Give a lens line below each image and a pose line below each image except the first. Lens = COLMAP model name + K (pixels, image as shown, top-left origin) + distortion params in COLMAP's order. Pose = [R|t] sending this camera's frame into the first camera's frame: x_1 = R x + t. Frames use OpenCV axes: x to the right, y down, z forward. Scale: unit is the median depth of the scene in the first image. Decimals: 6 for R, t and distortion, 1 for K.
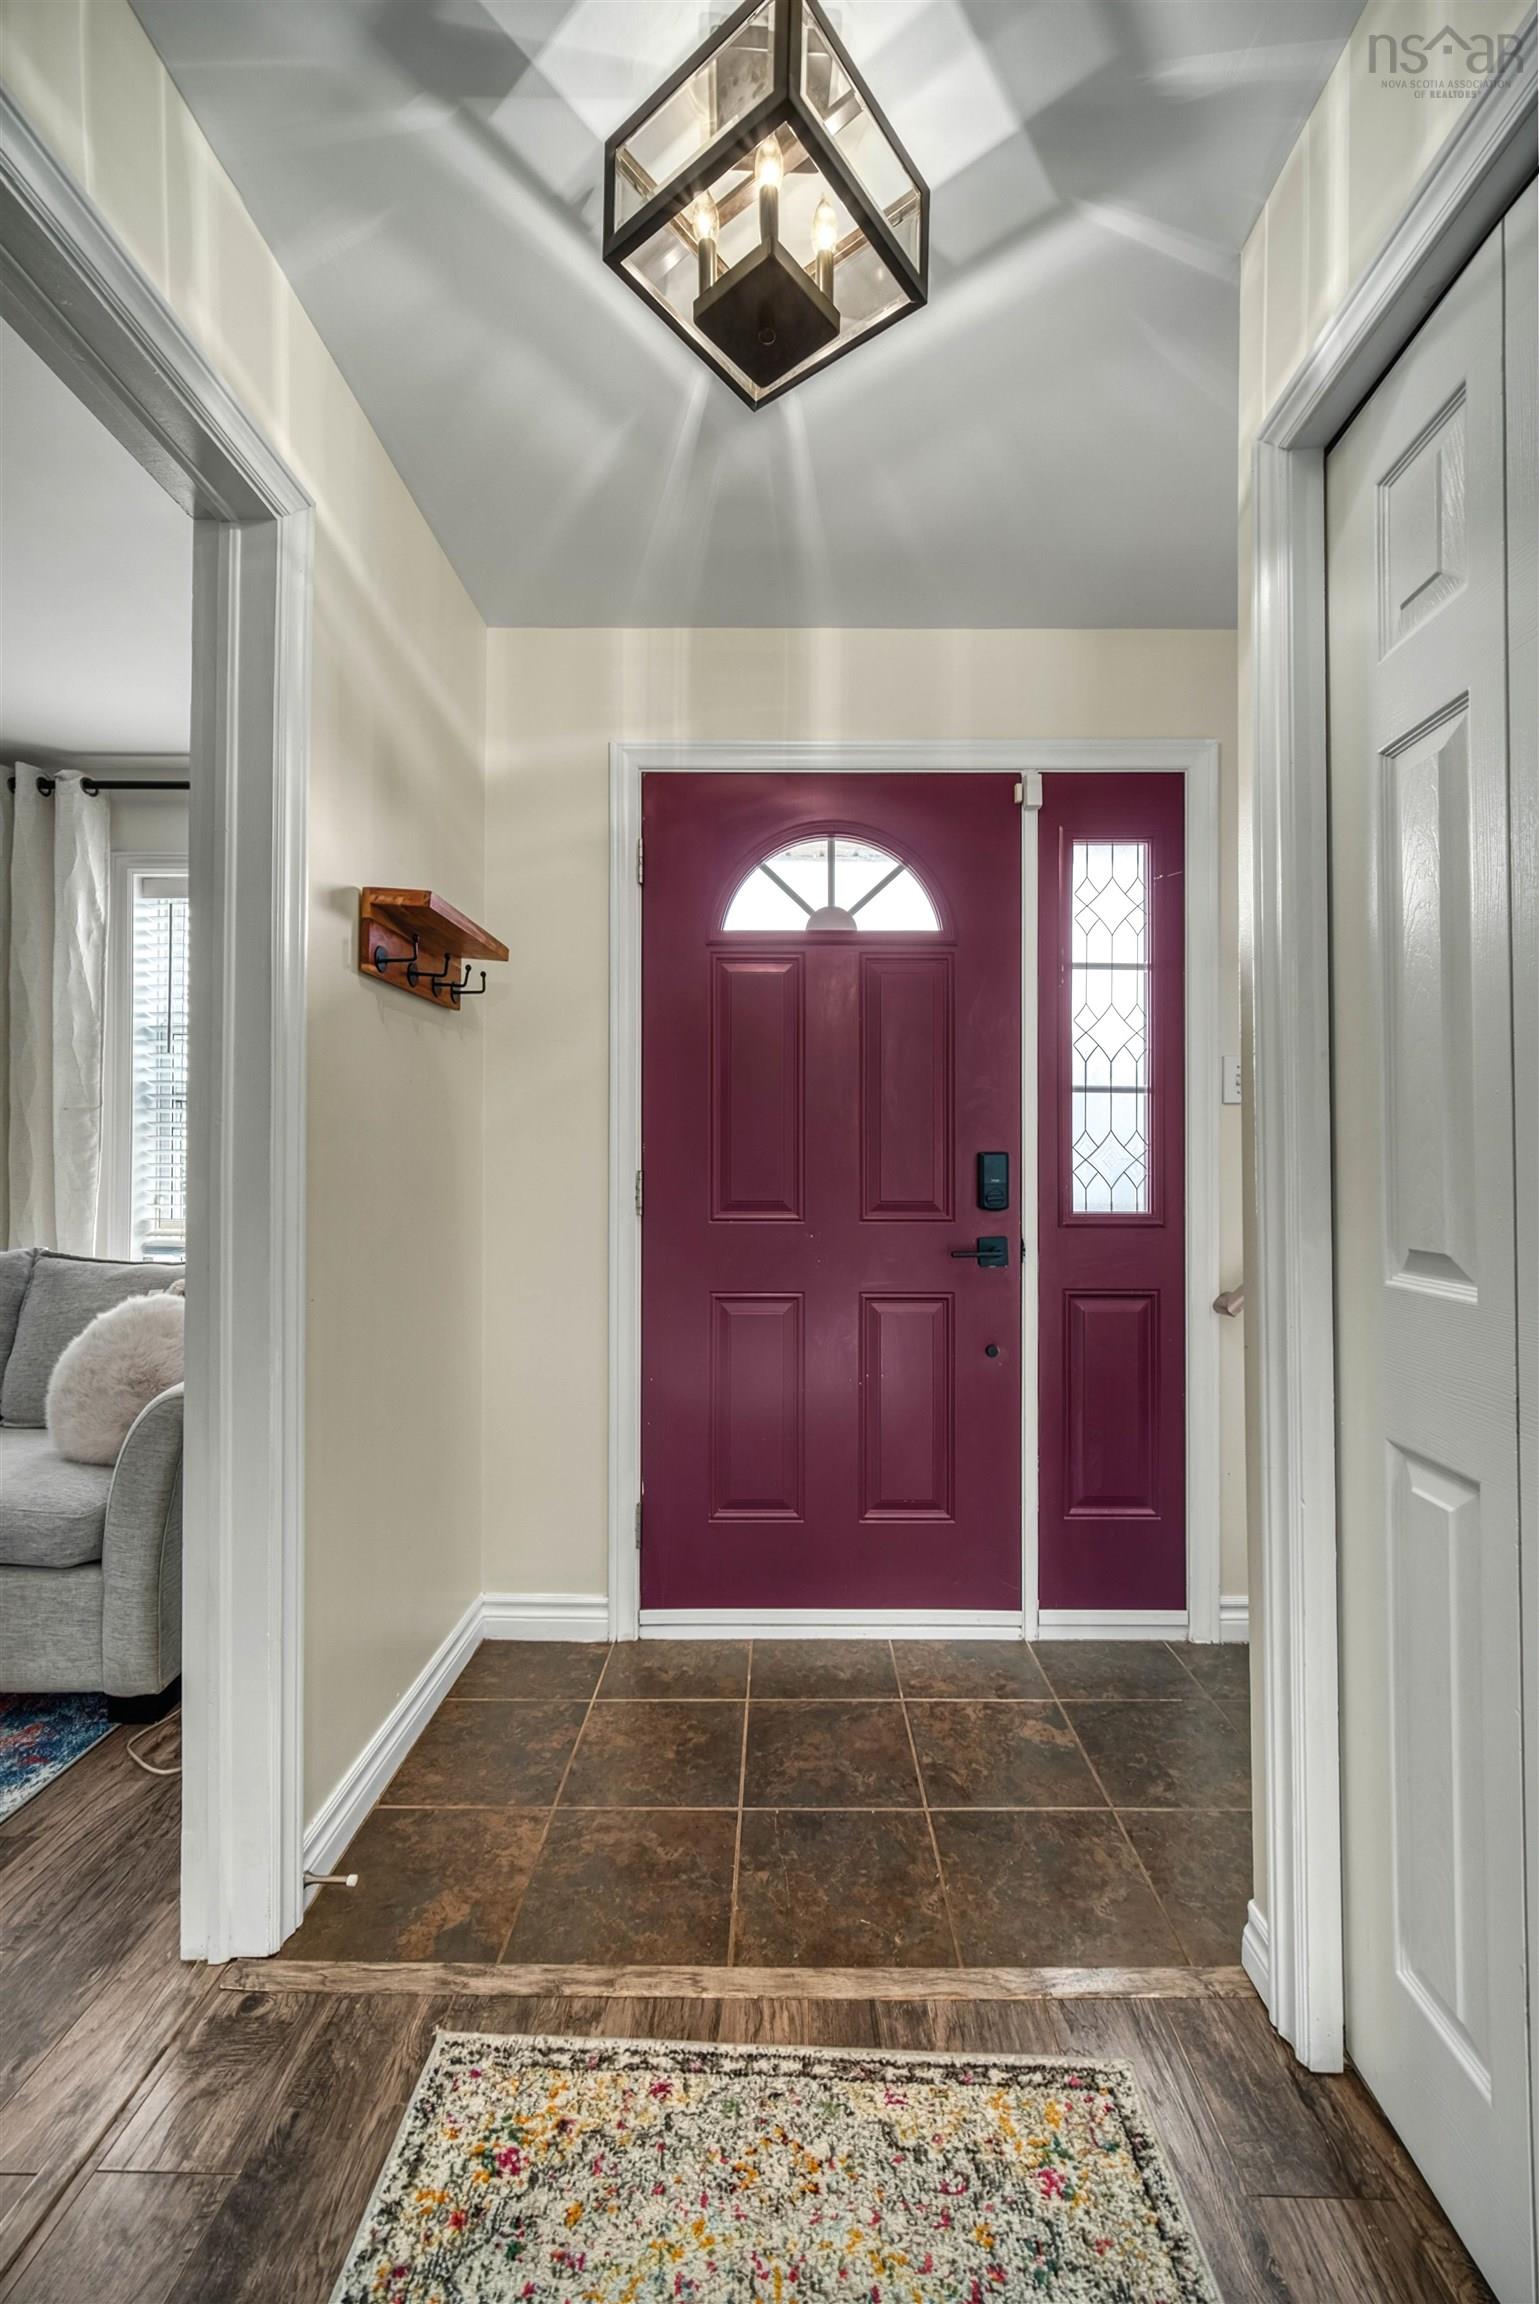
lens RADIAL K [[909.2, 0, 767.3], [0, 909.2, 1154.7], [0, 0, 1]] dist [-0.002175, -0.000409]
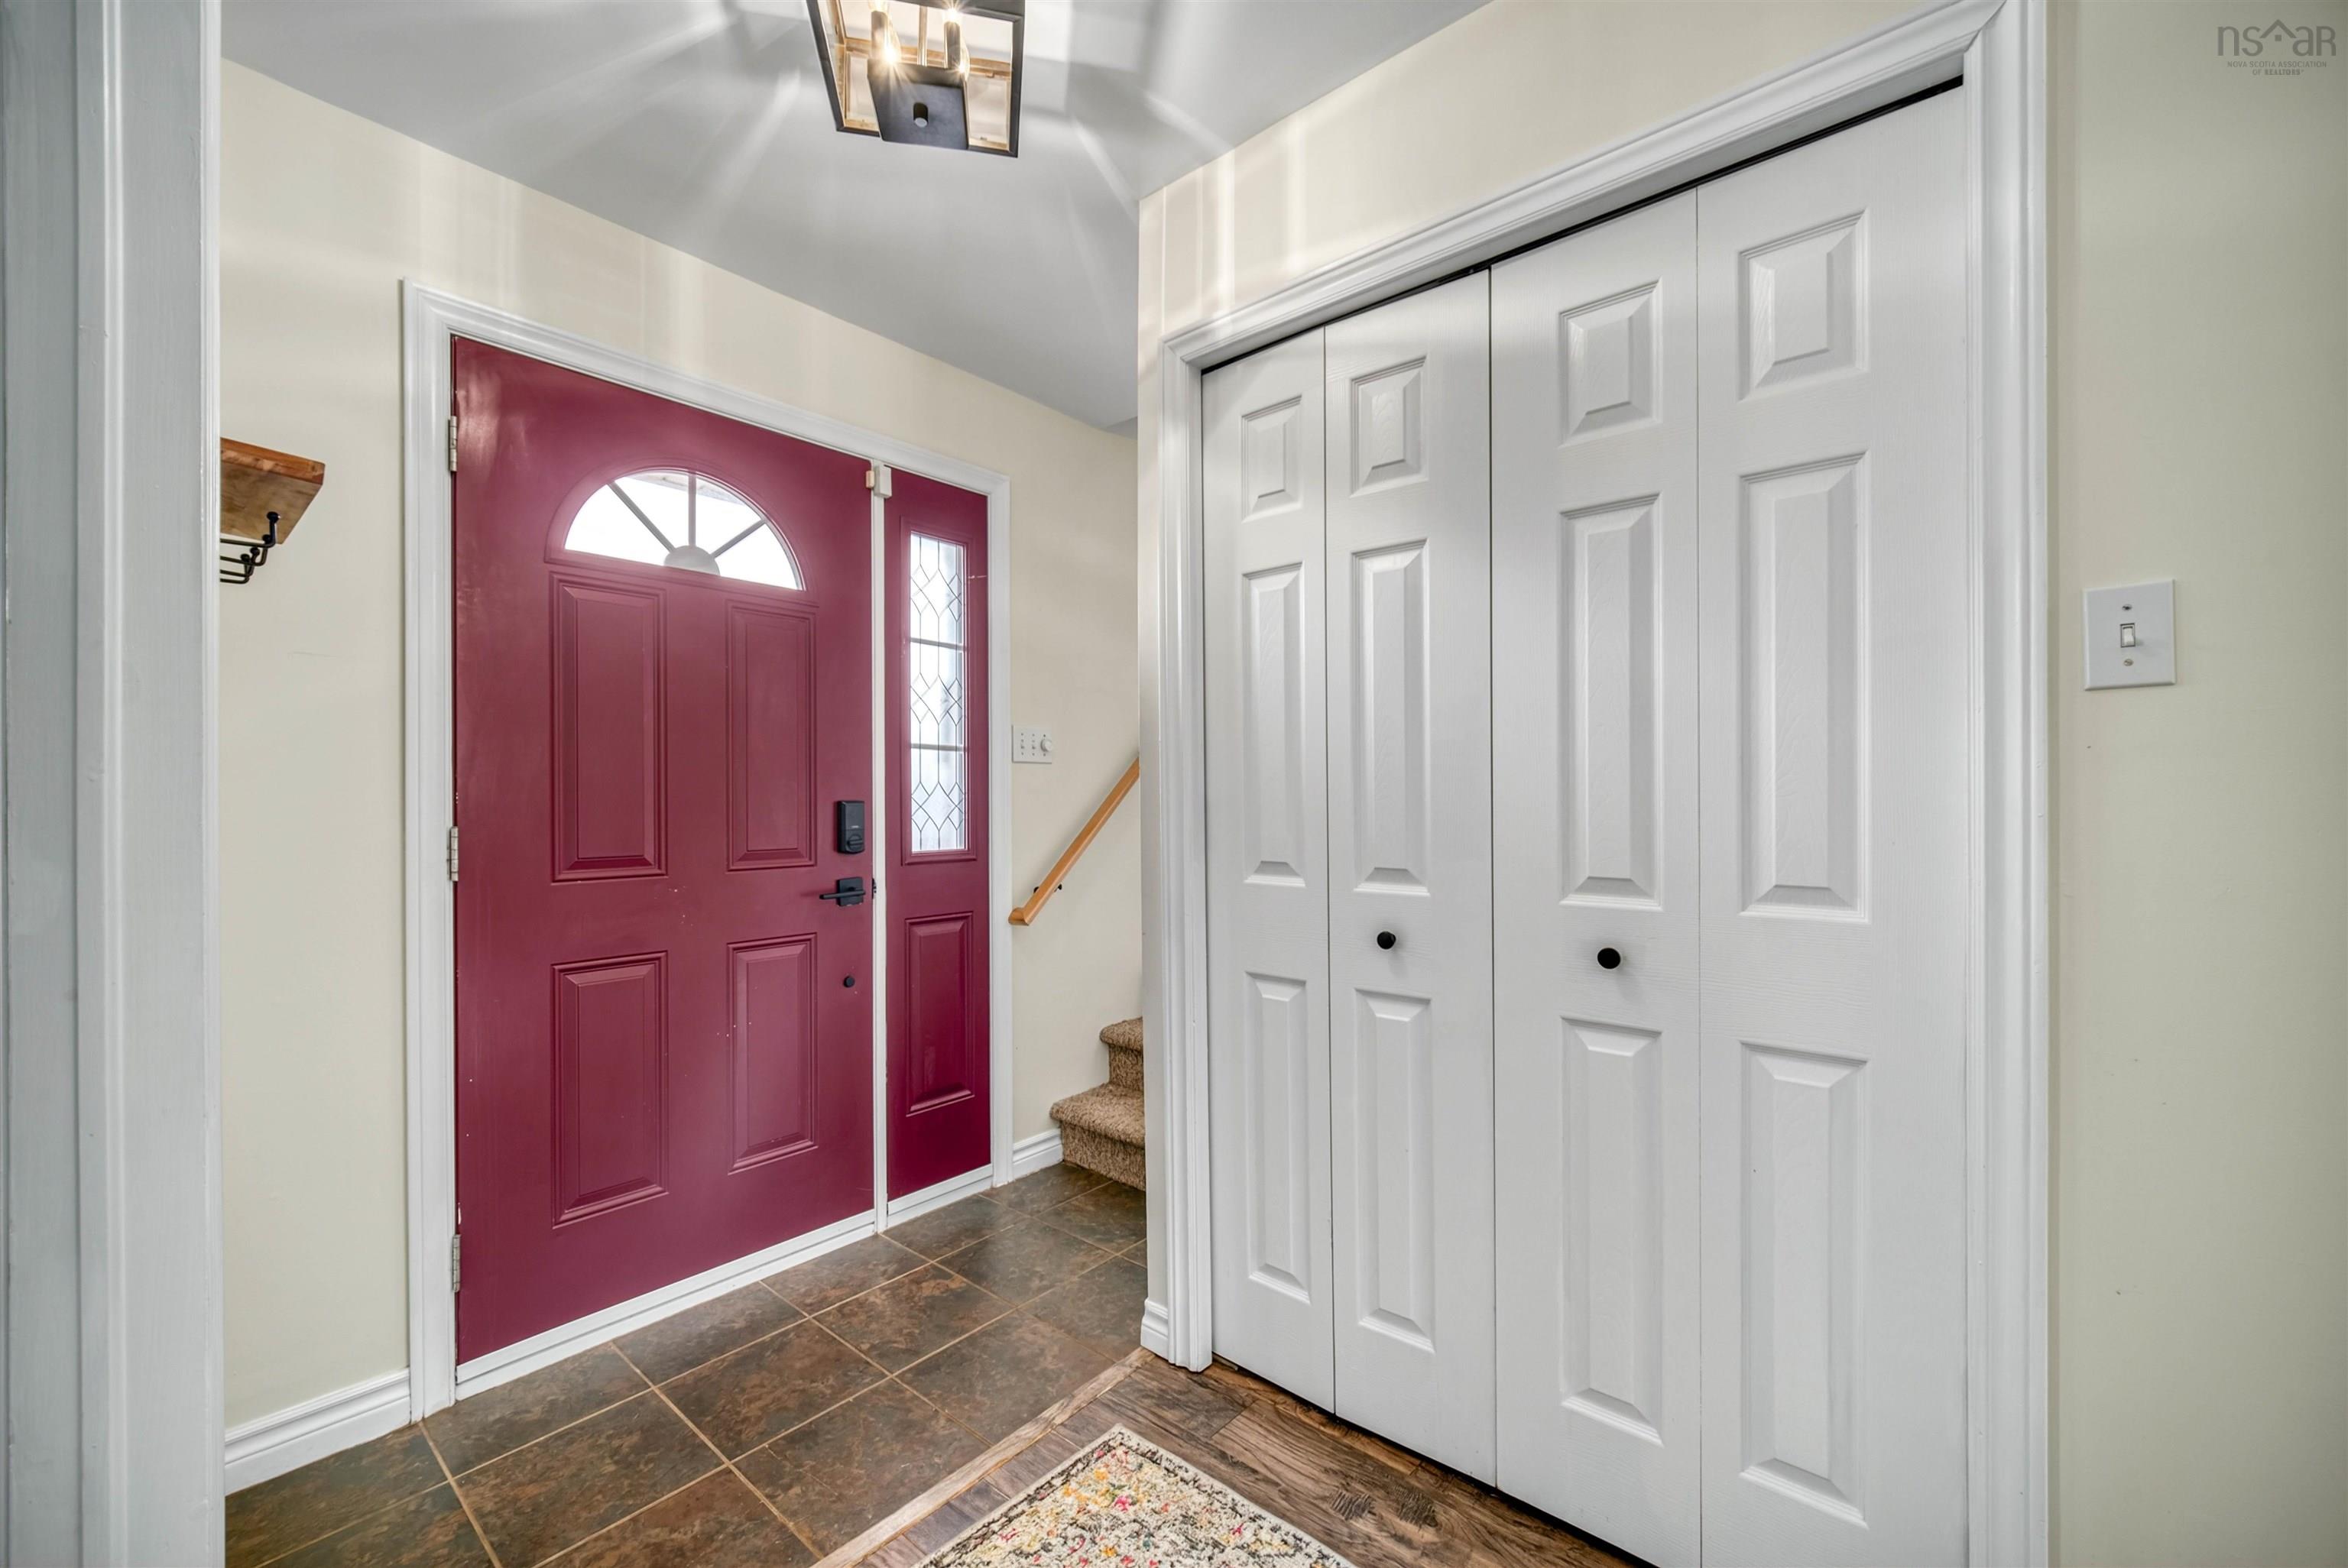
lens RADIAL K [[926.4, 0, 1159.1], [0, 926.4, 793.9], [0, 0, 1]] dist [-0.002175, -0.000409]
pose [[0.655013, -0.000059, 0.755618, -0.356733], [-0.001583, 0.999998, 0.001450, -0.013137], [-0.755616, -0.002146, 0.655011, -0.015308]]
